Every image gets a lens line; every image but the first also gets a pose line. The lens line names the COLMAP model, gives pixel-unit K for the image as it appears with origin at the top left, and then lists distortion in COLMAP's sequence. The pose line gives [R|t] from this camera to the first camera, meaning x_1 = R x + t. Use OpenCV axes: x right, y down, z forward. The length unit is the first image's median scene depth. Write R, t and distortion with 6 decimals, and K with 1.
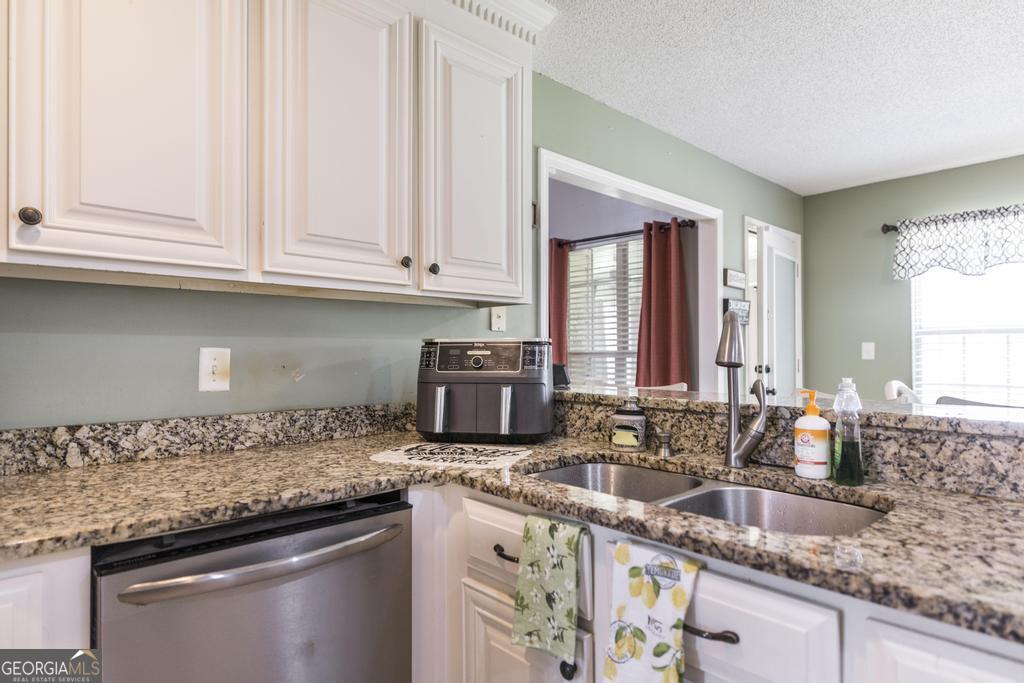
lens RADIAL K [[579.6, 0, 512.5], [0, 579.6, 344.5], [0, 0, 1]] dist [0.004846, 0.000379]
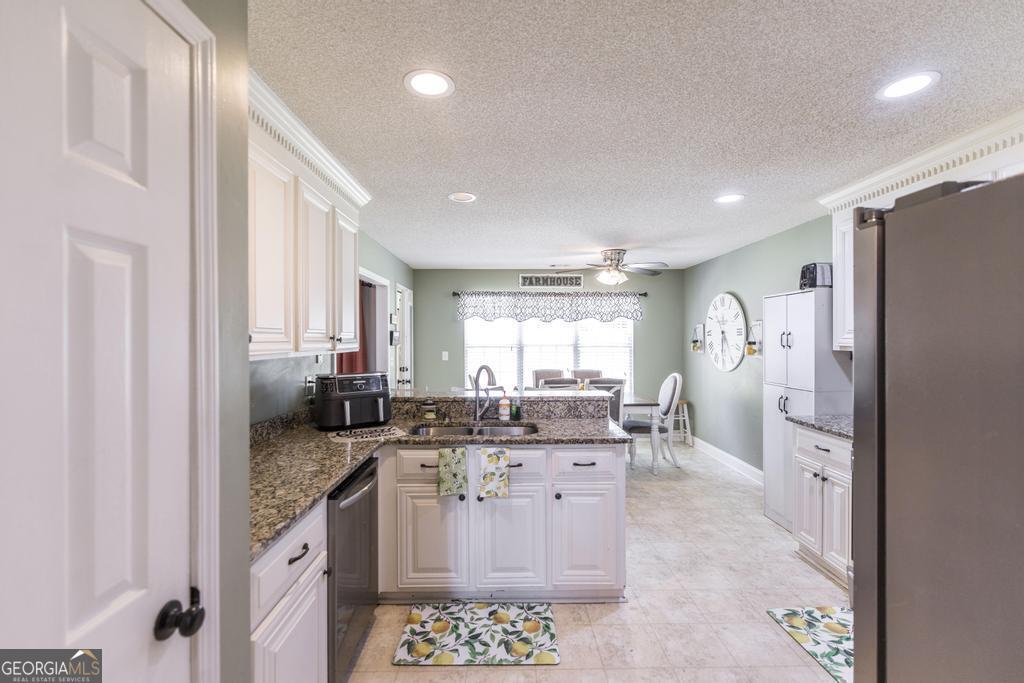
lens RADIAL K [[451.6, 0, 509.4], [0, 451.6, 338.3], [0, 0, 1]] dist [0.004934, 0.000684]
pose [[0.675047, -0.002925, 0.737769, -1.097894], [-0.008076, 0.999903, 0.011353, -0.202480], [-0.737730, -0.013622, 0.674958, -0.534804]]
